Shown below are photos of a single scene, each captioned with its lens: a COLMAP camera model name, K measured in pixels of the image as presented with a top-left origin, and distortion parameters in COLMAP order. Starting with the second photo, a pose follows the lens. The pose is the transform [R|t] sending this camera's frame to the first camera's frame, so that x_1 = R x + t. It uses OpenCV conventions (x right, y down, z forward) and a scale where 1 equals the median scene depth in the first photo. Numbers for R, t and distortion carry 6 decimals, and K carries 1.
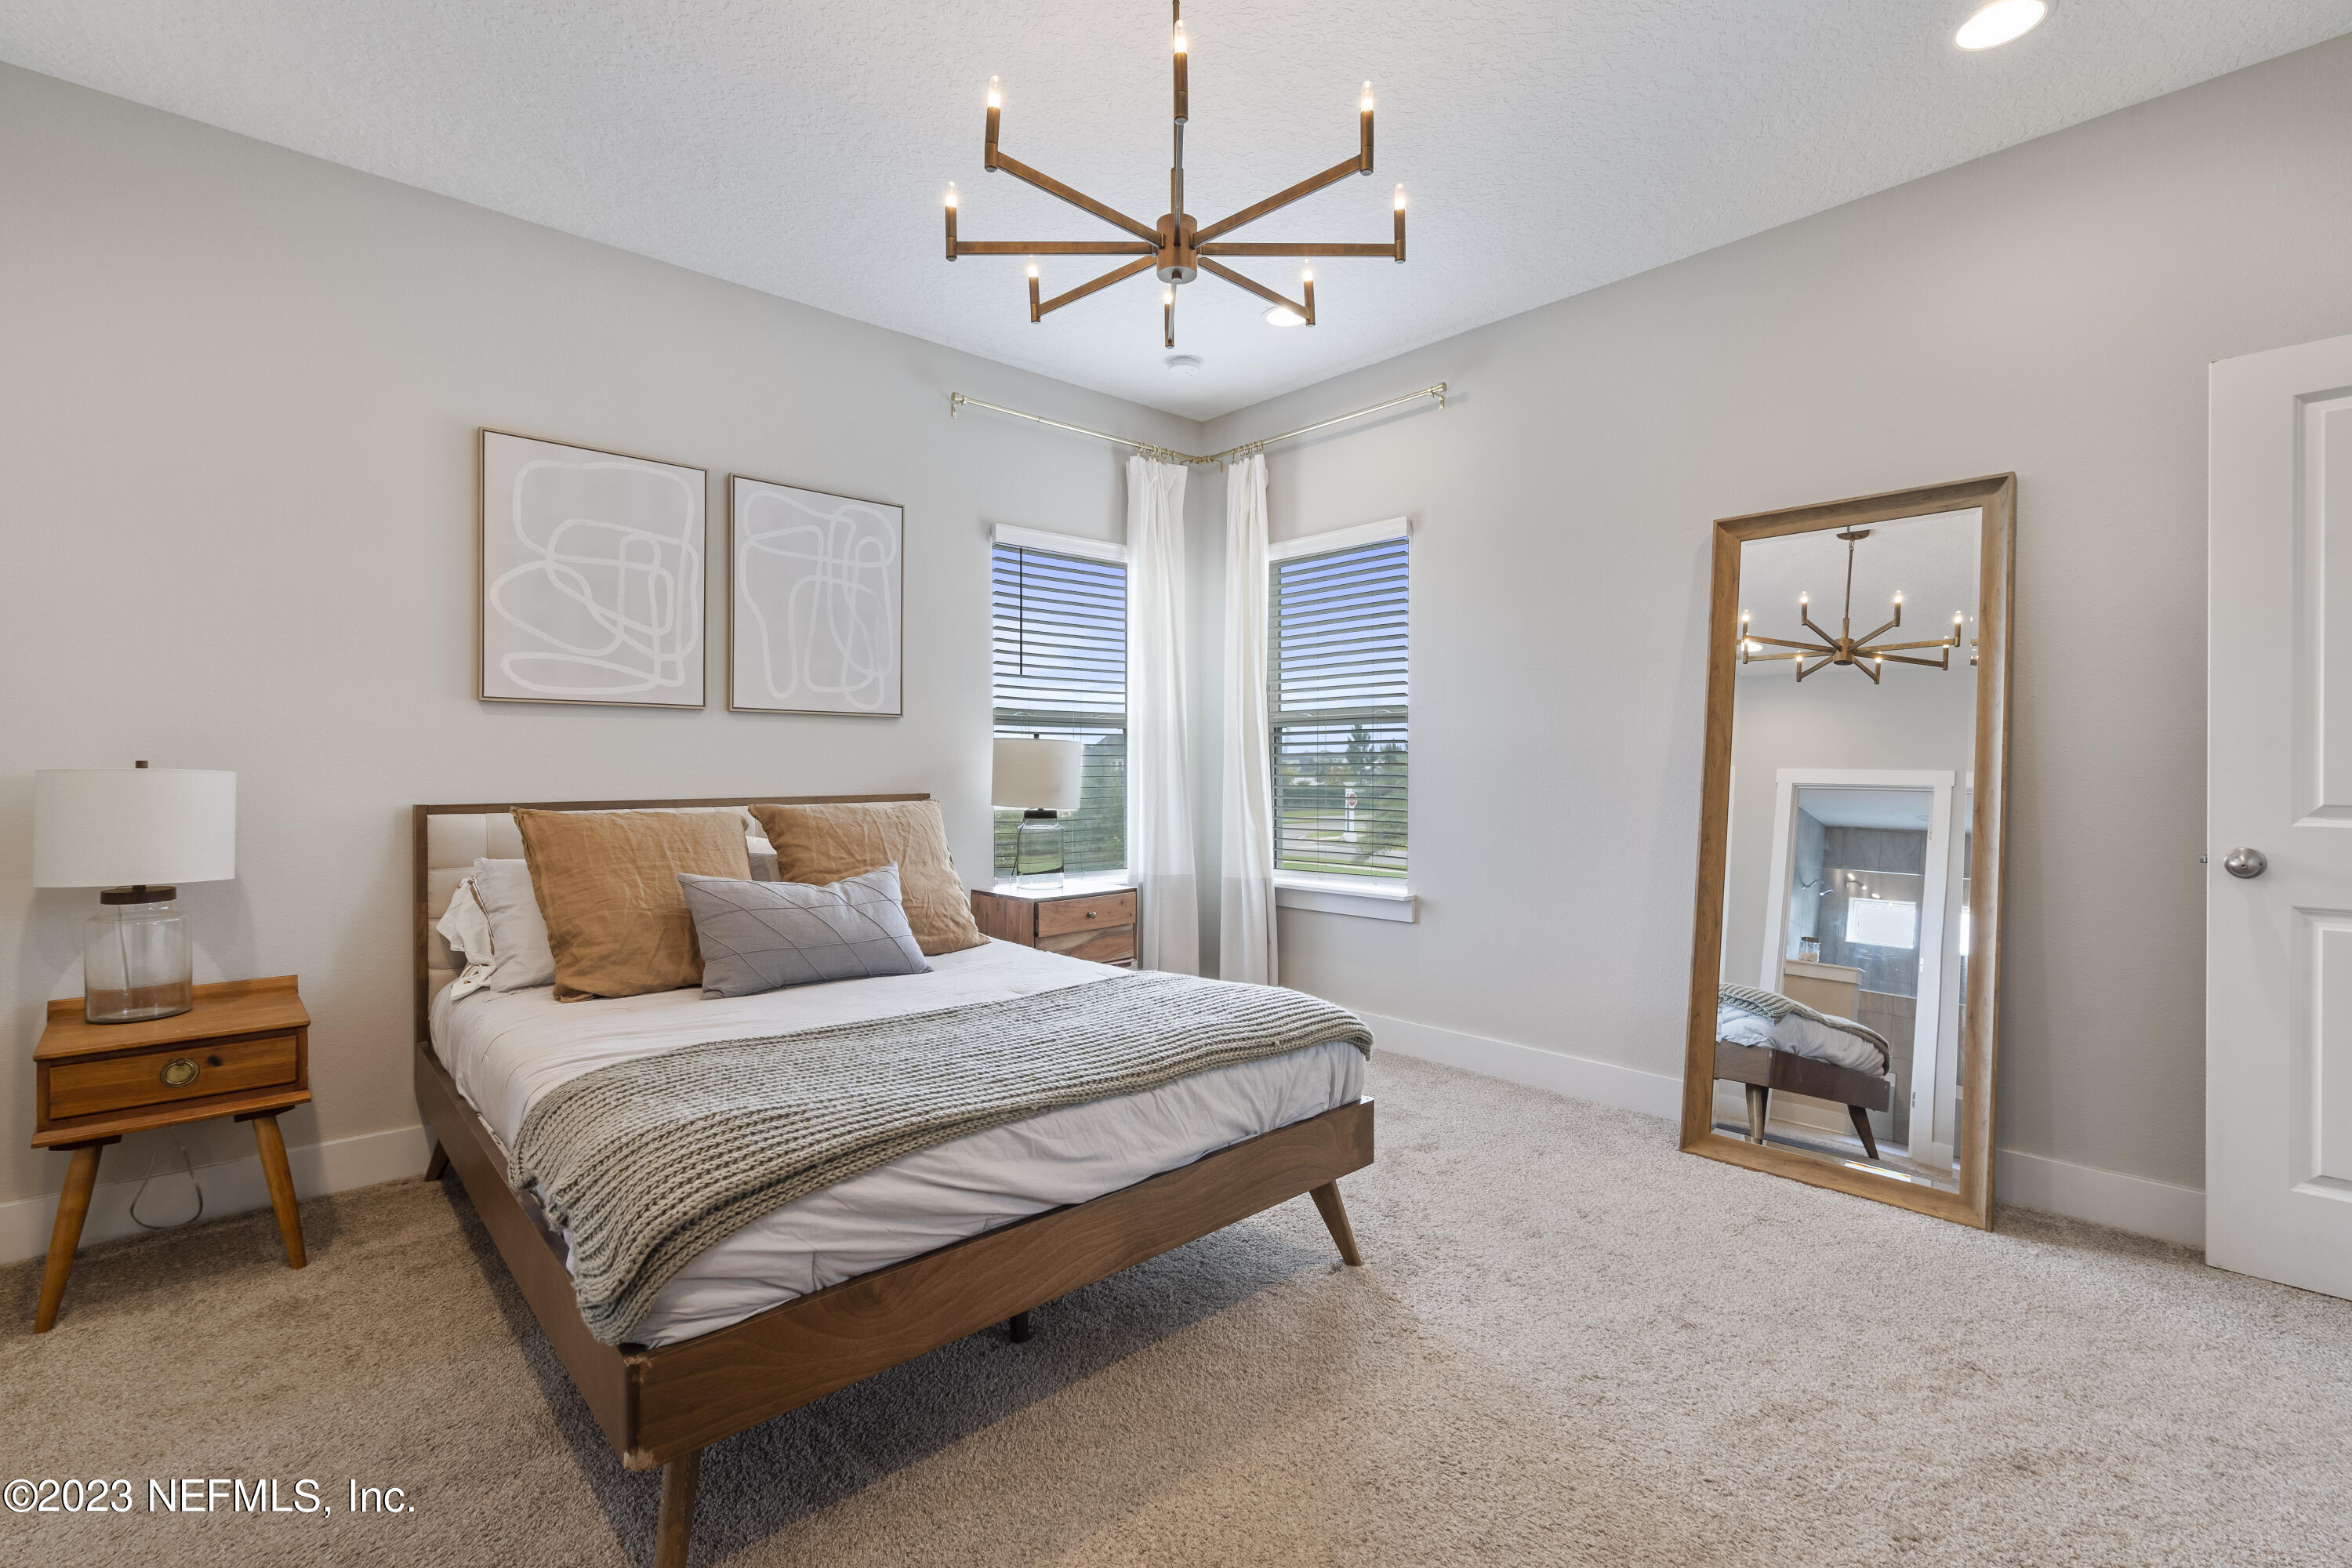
lens RADIAL K [[1066.8, 0, 1182.7], [0, 1066.8, 759.8], [0, 0, 1]] dist [0.000148, -0.000261]
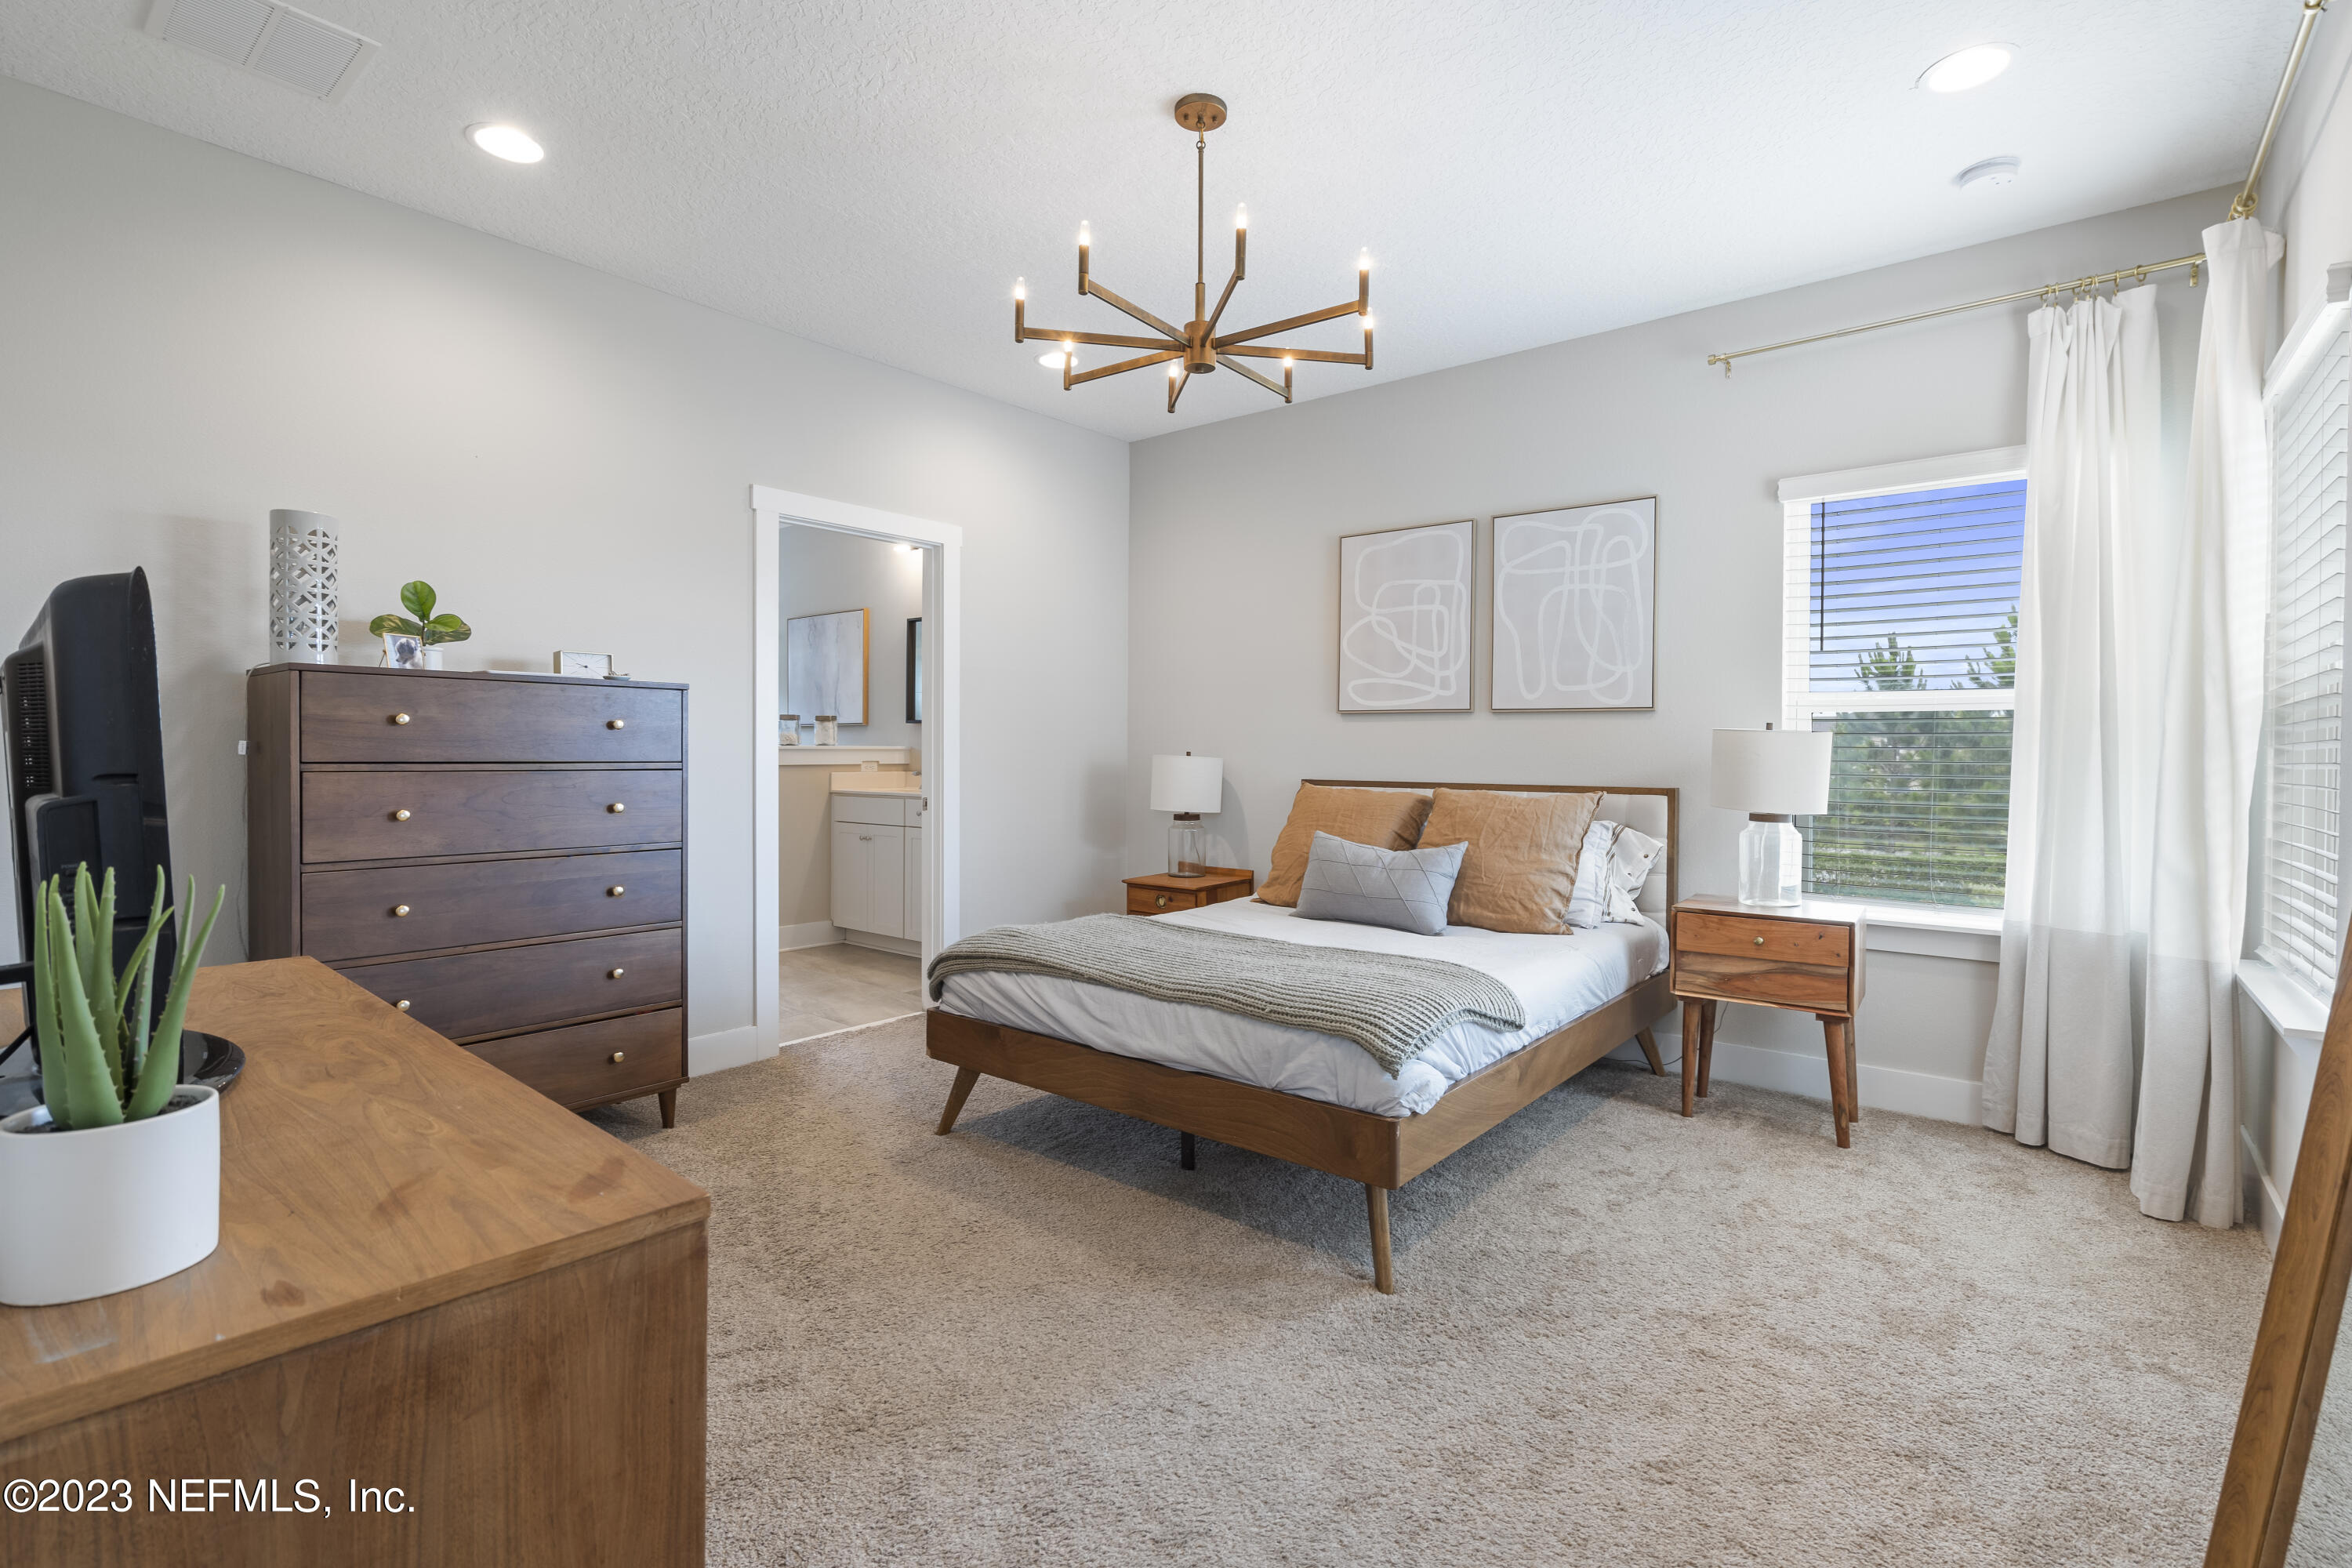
lens RADIAL K [[1066.8, 0, 1182.7], [0, 1066.8, 759.8], [0, 0, 1]] dist [0.000148, -0.000261]
pose [[0.153498, 0.006865, -0.988125, 0.712323], [-0.005837, 0.999965, 0.006041, 0.003019], [0.988132, 0.004841, 0.153533, 0.462031]]
